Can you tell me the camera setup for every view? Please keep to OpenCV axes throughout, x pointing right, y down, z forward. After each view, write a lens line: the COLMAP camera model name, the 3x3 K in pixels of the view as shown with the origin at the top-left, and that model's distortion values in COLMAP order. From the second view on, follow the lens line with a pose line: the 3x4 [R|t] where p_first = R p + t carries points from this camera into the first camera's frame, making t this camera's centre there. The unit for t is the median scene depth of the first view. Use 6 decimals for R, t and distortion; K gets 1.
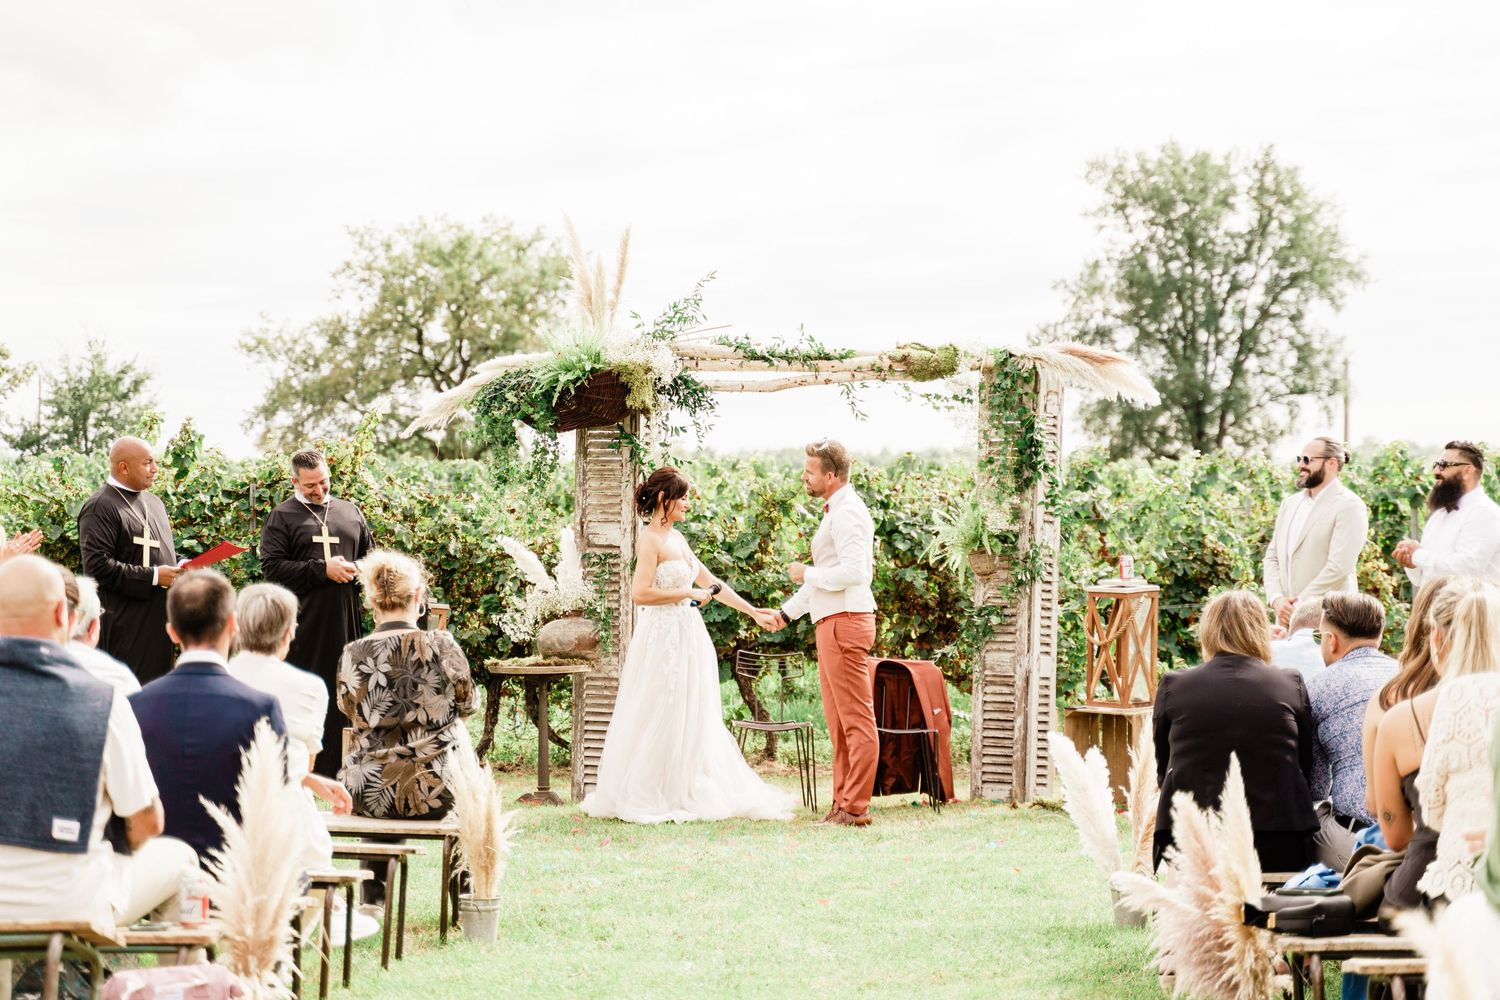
lens RADIAL K [[3536.3, 0, 800.6], [0, 3536.3, 499.6], [0, 0, 1]] dist [0.075677, -0.340131]
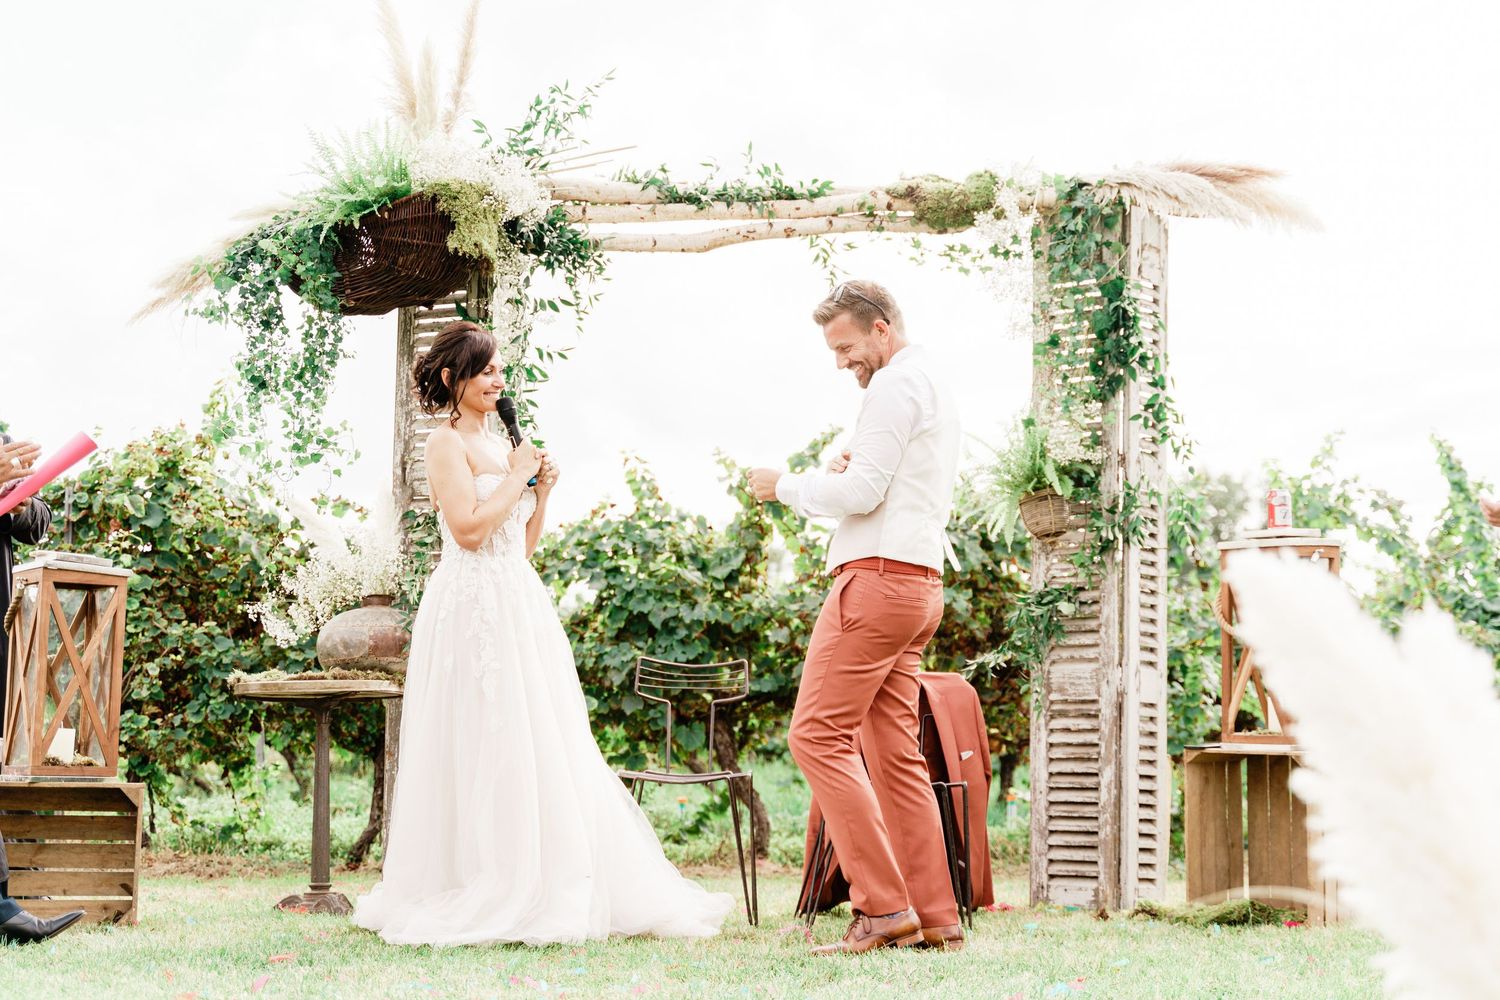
lens RADIAL K [[2329.5, 0, 785.1], [0, 2329.5, 500.5], [0, 0, 1]] dist [0.019703, -0.085683]
pose [[0.997379, -0.014202, -0.070940, 0.035513], [0.007062, 0.994971, -0.099910, 0.055303], [0.072003, 0.099147, 0.992464, 0.593435]]
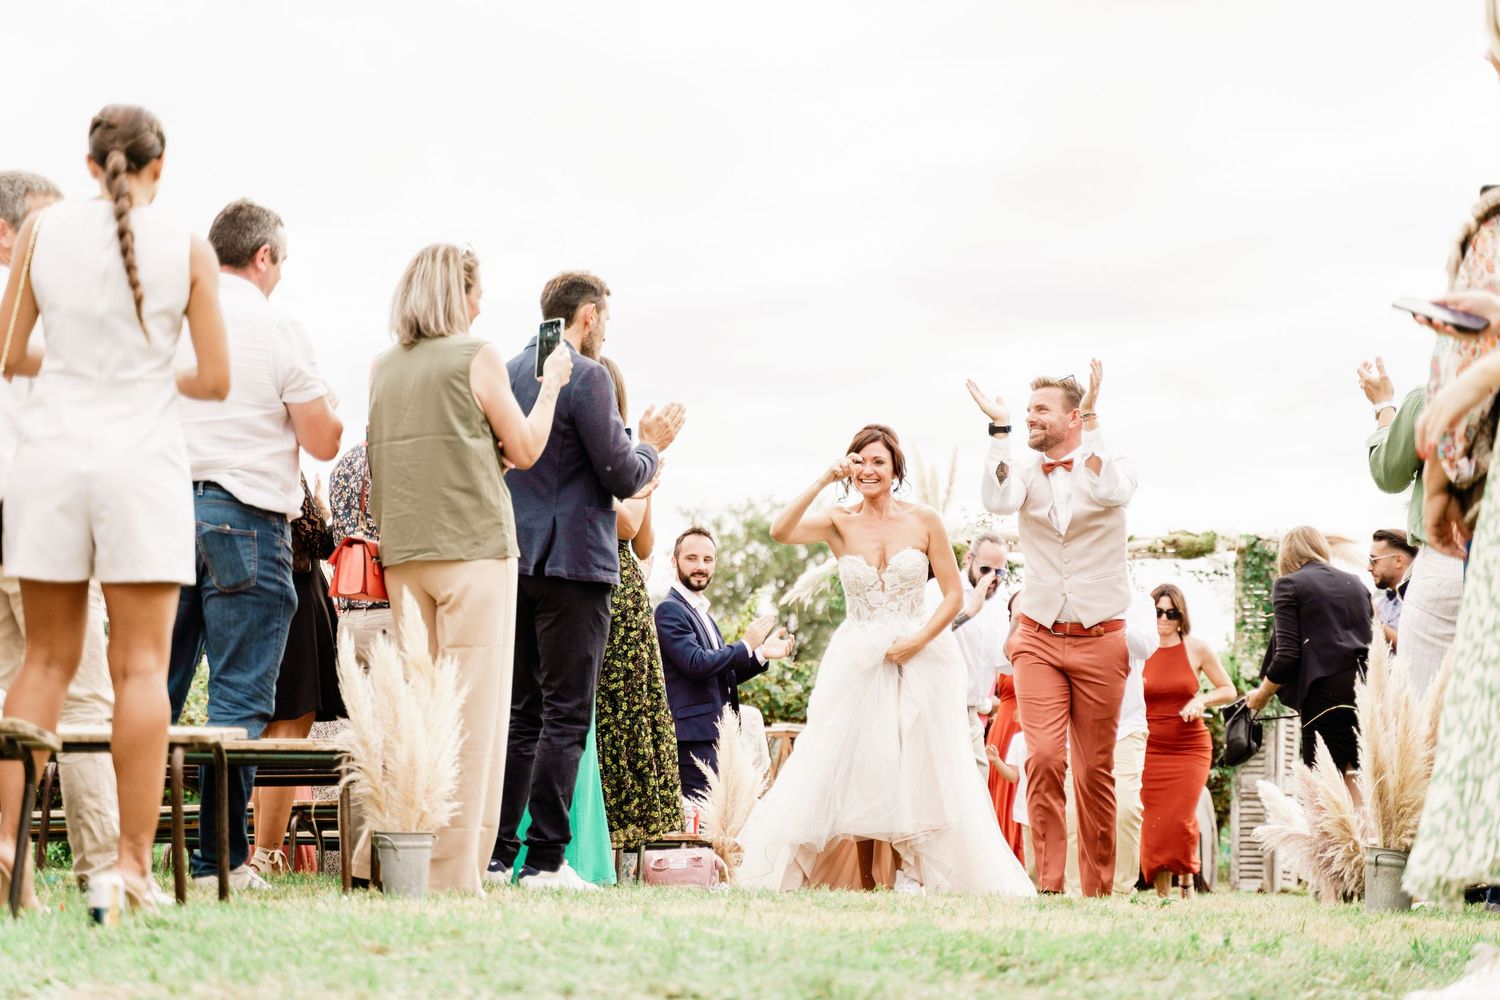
lens RADIAL K [[3536.3, 0, 800.6], [0, 3536.3, 499.6], [0, 0, 1]] dist [0.075677, -0.340131]
pose [[0.995918, -0.005404, -0.090096, 0.010120], [-0.001938, 0.996695, -0.081214, 0.048546], [0.090237, 0.081057, 0.992616, -0.277159]]
